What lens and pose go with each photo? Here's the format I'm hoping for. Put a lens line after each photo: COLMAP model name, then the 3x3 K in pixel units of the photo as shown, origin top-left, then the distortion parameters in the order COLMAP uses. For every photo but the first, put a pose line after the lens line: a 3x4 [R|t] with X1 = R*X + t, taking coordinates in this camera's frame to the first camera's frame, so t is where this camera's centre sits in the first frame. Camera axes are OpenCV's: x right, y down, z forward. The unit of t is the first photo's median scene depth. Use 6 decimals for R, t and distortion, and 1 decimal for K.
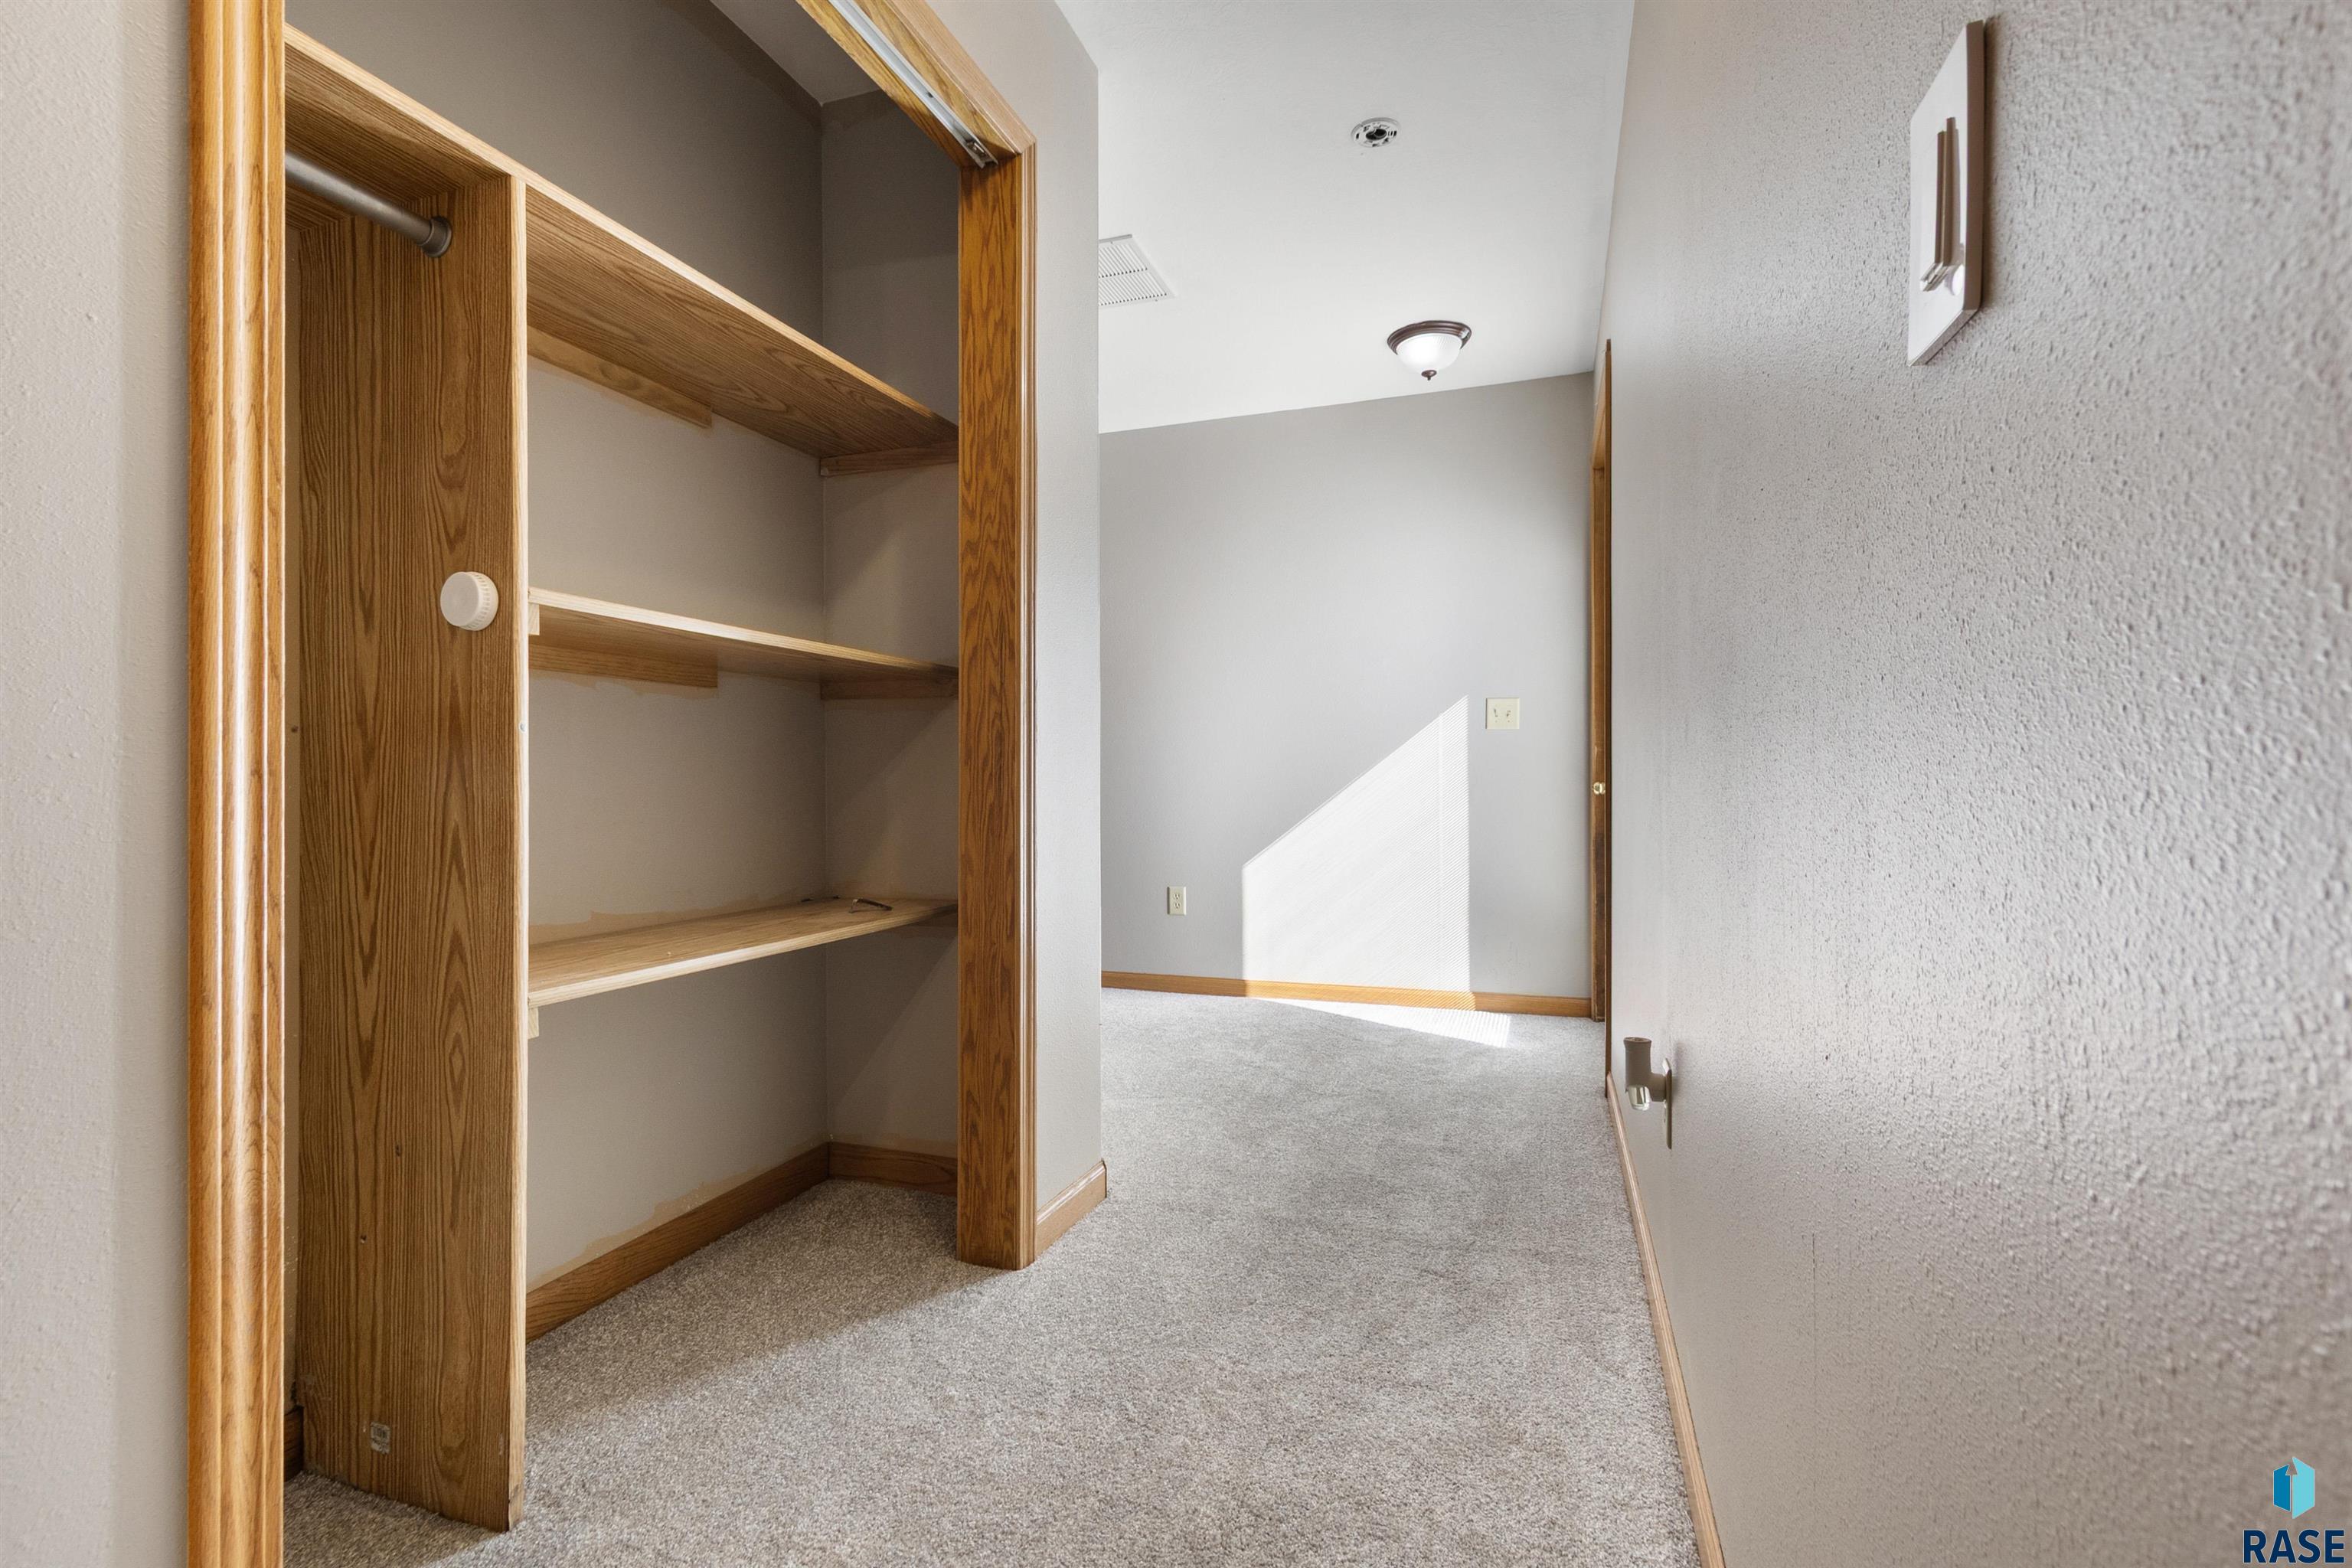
lens RADIAL K [[1074.7, 0, 1176.0], [0, 1074.7, 784.0], [0, 0, 1]] dist [0.000392, -0.000209]
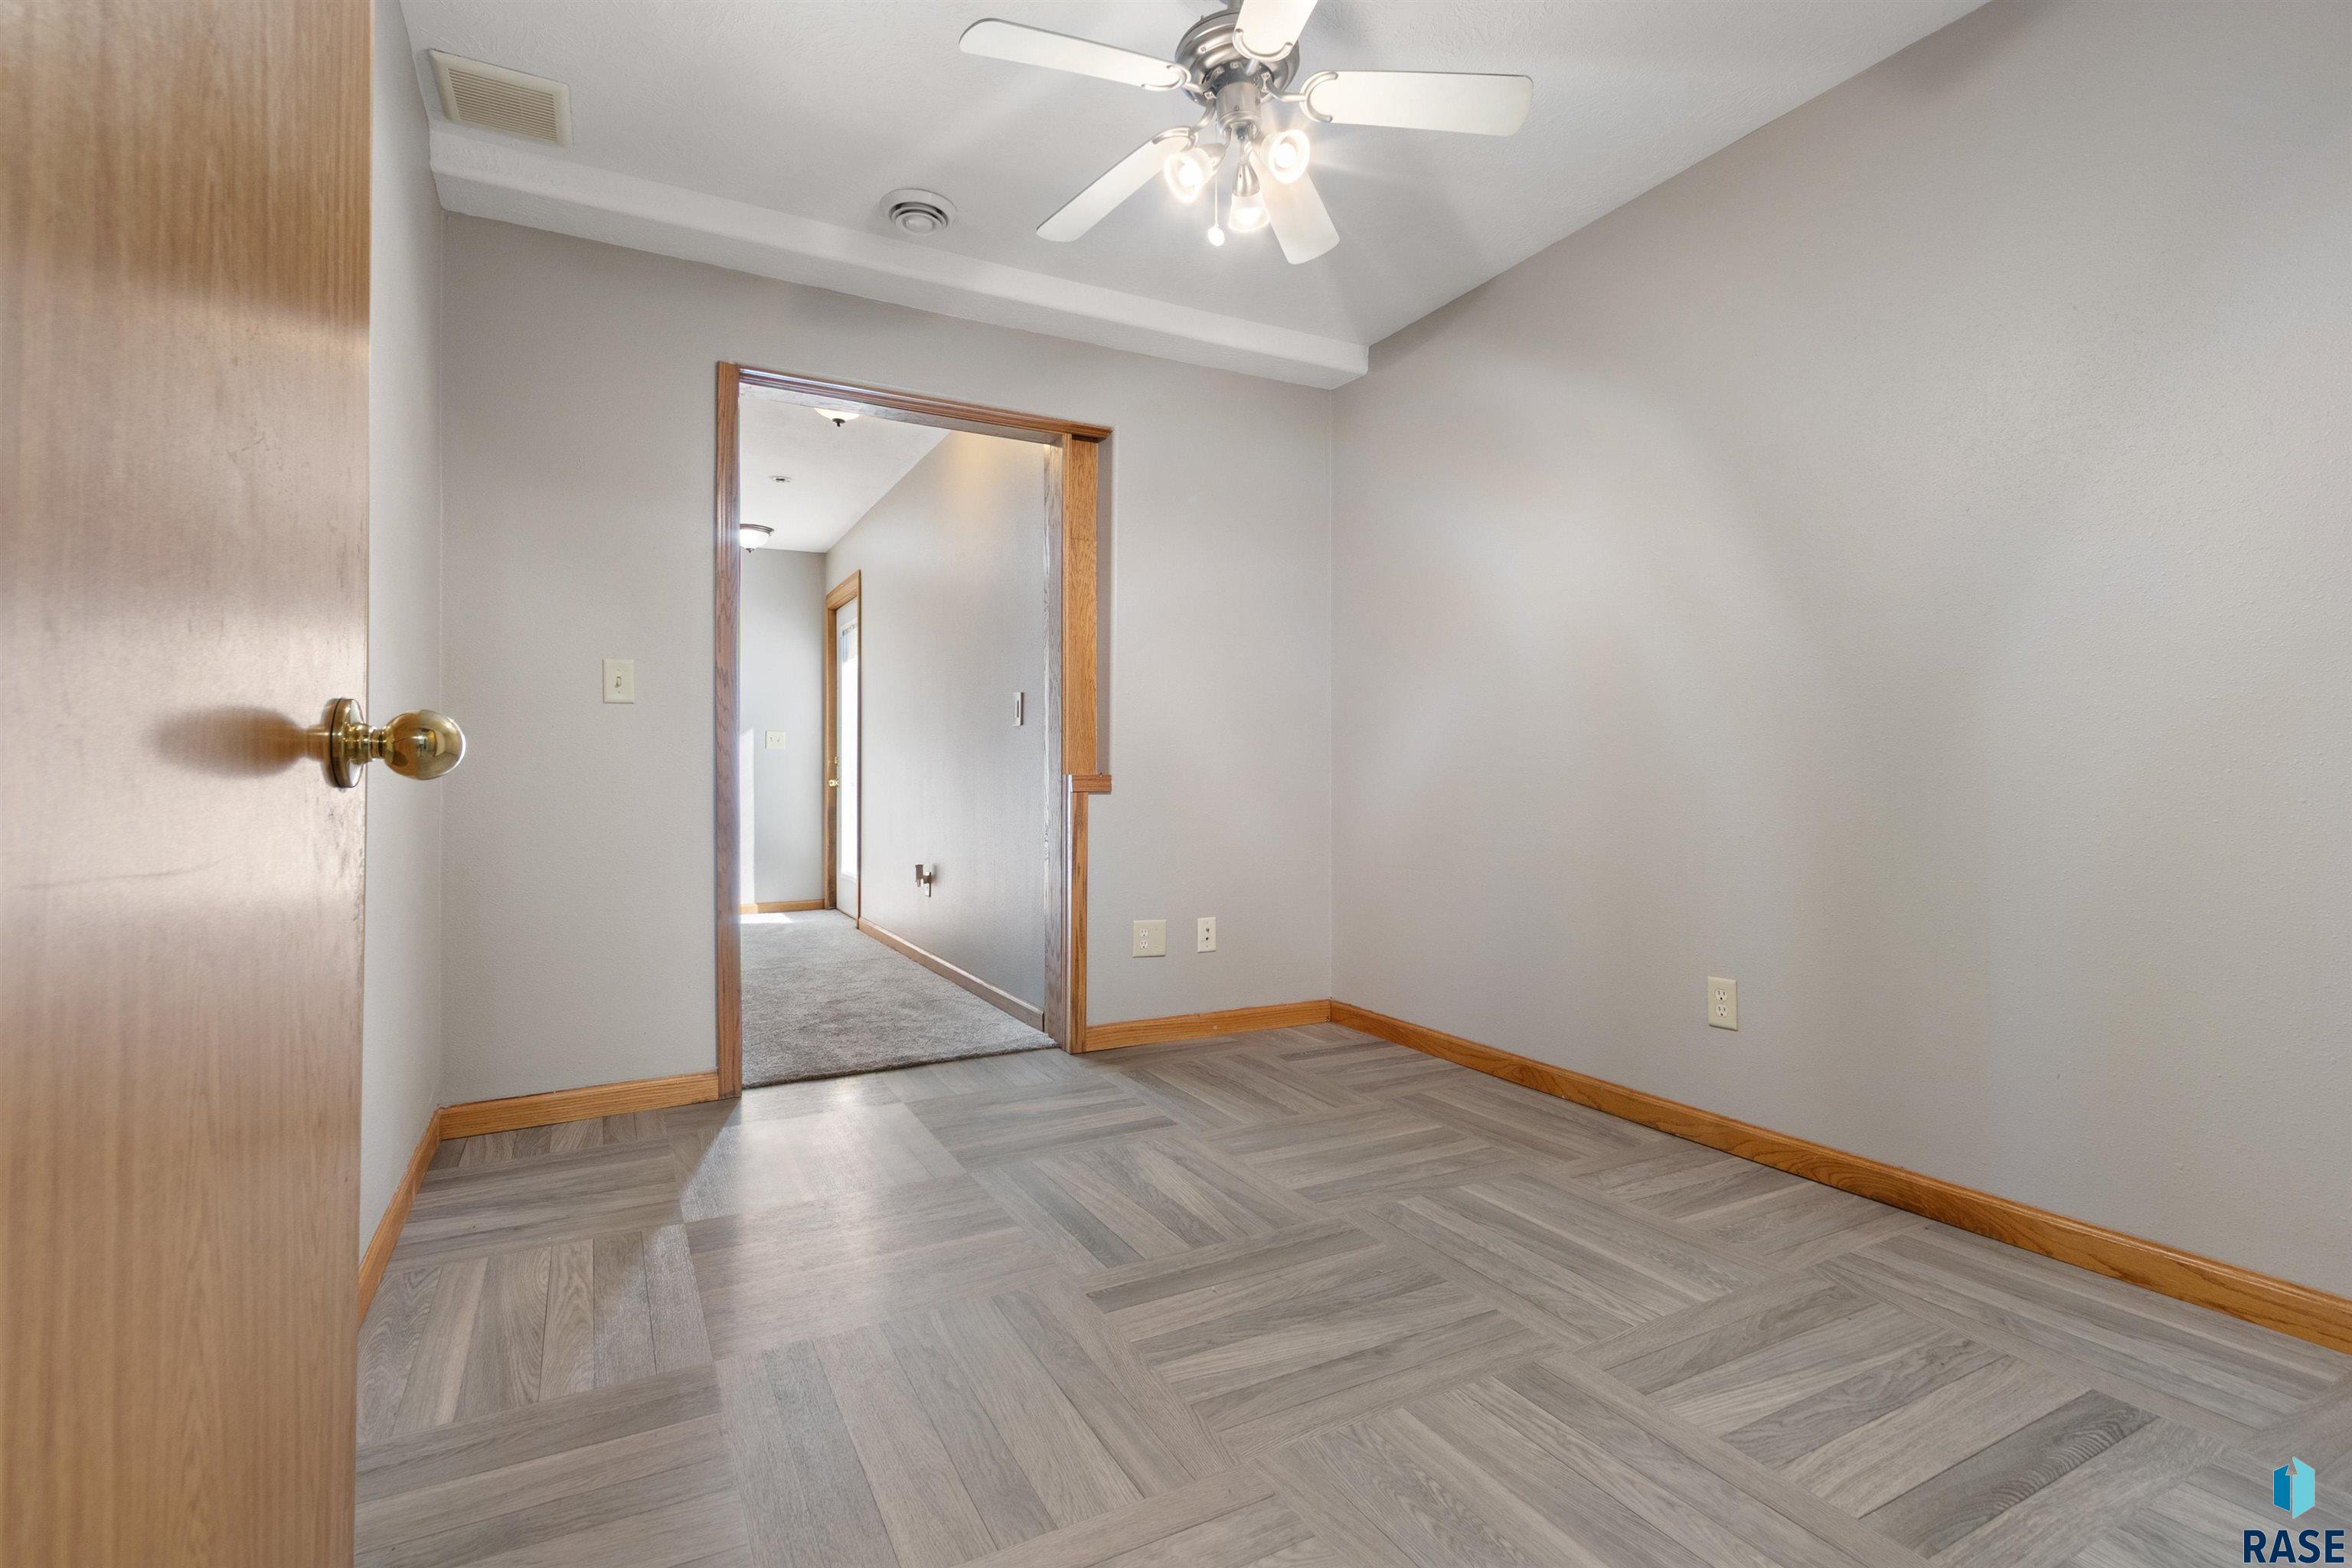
lens RADIAL K [[1074.7, 0, 1176.0], [0, 1074.7, 784.0], [0, 0, 1]] dist [0.000392, -0.000209]
pose [[0.675079, -0.001400, 0.737744, -0.588424], [-0.002299, 0.999989, 0.004002, -0.002775], [-0.737742, -0.004398, 0.675069, -0.705534]]
